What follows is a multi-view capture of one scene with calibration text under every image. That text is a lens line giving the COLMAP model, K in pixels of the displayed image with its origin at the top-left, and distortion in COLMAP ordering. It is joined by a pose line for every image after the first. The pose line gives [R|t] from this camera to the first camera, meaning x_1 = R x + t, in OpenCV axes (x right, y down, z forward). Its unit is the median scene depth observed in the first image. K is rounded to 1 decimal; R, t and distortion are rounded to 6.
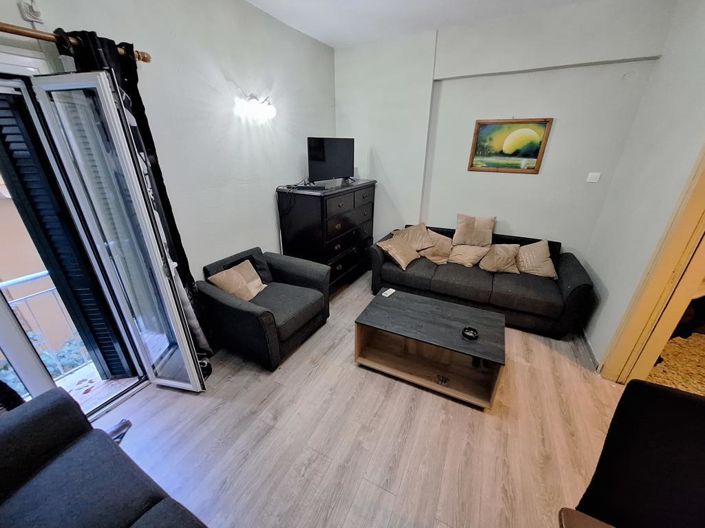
lens RADIAL K [[277.2, 0, 349.4], [0, 277.2, 269.5], [0, 0, 1]] dist [-0.002601, 0.000202]
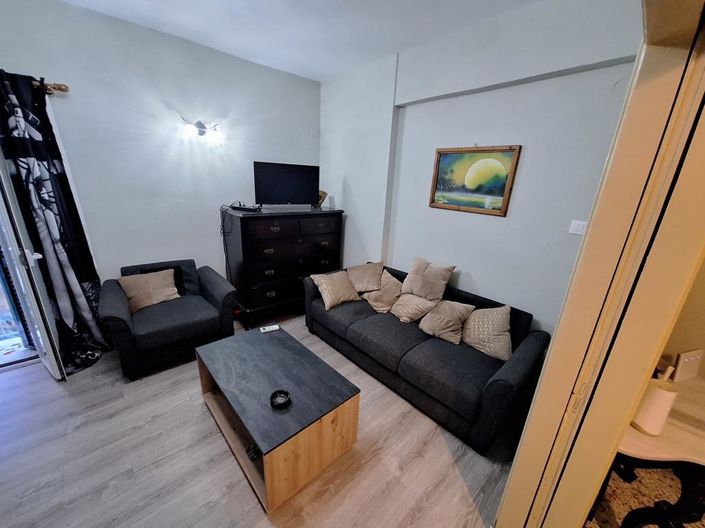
lens RADIAL K [[277.2, 0, 349.4], [0, 277.2, 269.5], [0, 0, 1]] dist [-0.002601, 0.000202]
pose [[0.936553, 0.150562, -0.316544, 0.538499], [-0.186177, 0.978808, -0.085277, -0.062567], [0.296996, 0.138799, 0.944737, 0.184494]]
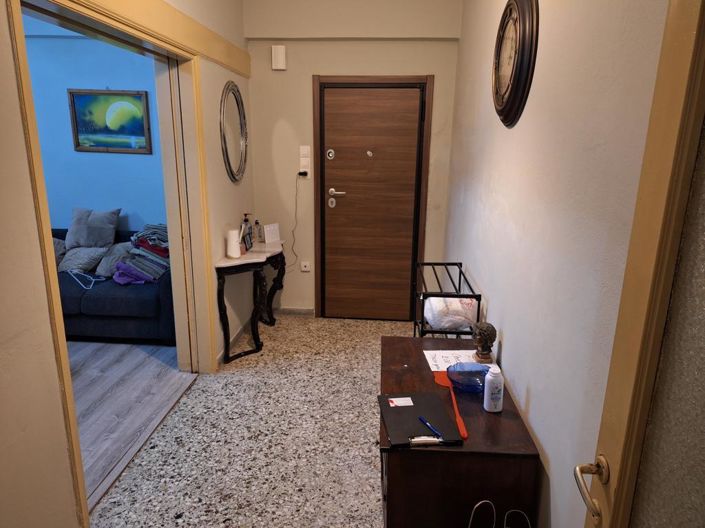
lens RADIAL K [[484.4, 0, 352.6], [0, 484.4, 264.8], [0, 0, 1]] dist [0.013450, 0.002119]
pose [[0.919447, -0.081230, 0.384733, 0.640248], [0.141901, 0.981042, -0.131989, 0.255403], [-0.366718, 0.175951, 0.913542, -0.488404]]
